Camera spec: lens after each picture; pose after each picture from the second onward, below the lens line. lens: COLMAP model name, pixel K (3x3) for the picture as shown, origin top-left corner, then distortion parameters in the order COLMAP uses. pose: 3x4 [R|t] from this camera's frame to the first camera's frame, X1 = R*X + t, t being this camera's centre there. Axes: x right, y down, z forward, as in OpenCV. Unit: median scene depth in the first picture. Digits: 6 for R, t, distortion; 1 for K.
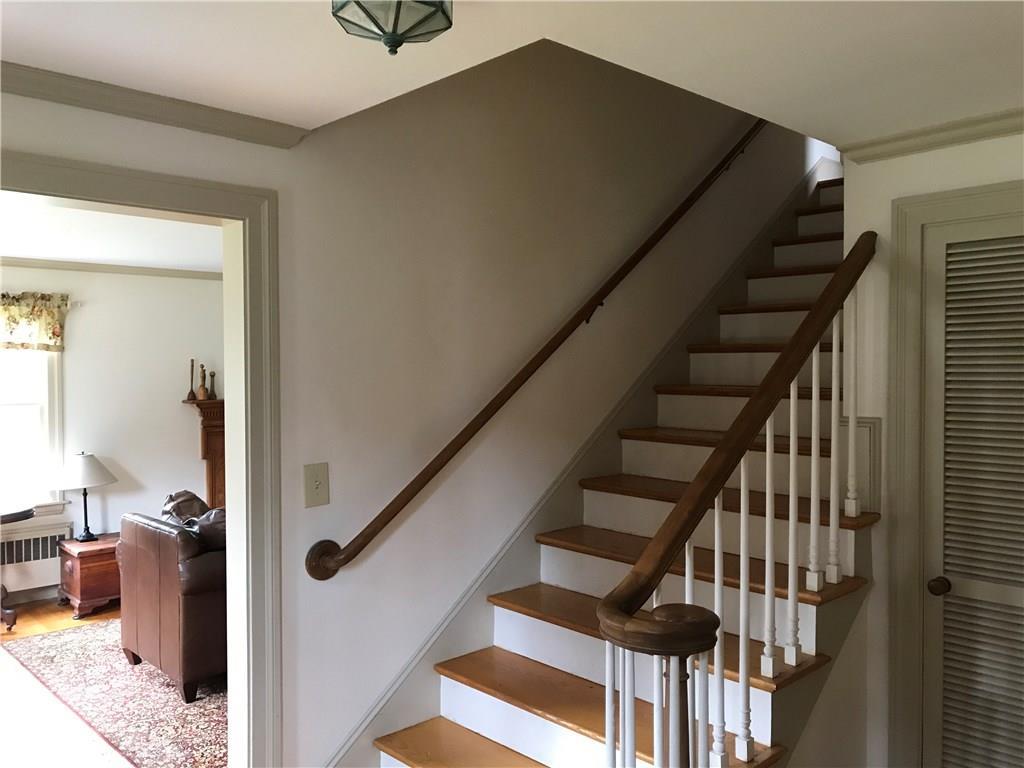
lens RADIAL K [[859.9, 0, 509.4], [0, 859.9, 394.8], [0, 0, 1]] dist [0.119694, -0.001956]
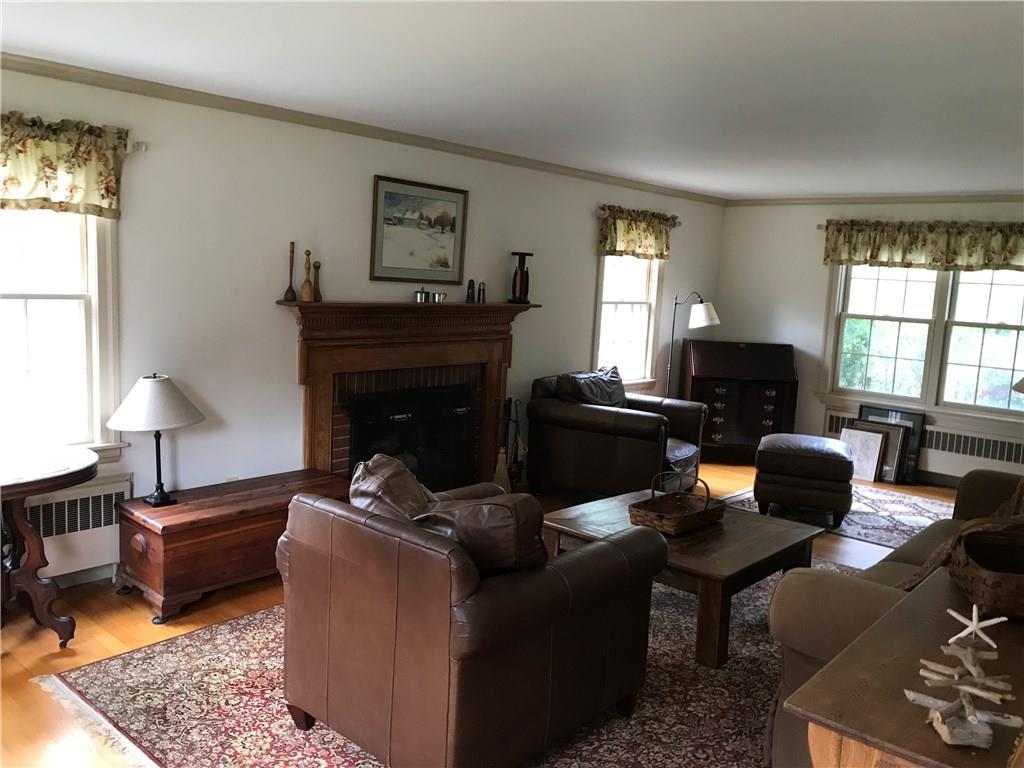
lens RADIAL K [[859.9, 0, 517.5], [0, 859.9, 374.1], [0, 0, 1]] dist [0.119694, -0.001956]
pose [[0.992357, 0.041622, 0.116172, -0.286513], [-0.052889, 0.994009, 0.095646, -0.012828], [-0.111495, -0.101059, 0.988613, 0.311577]]
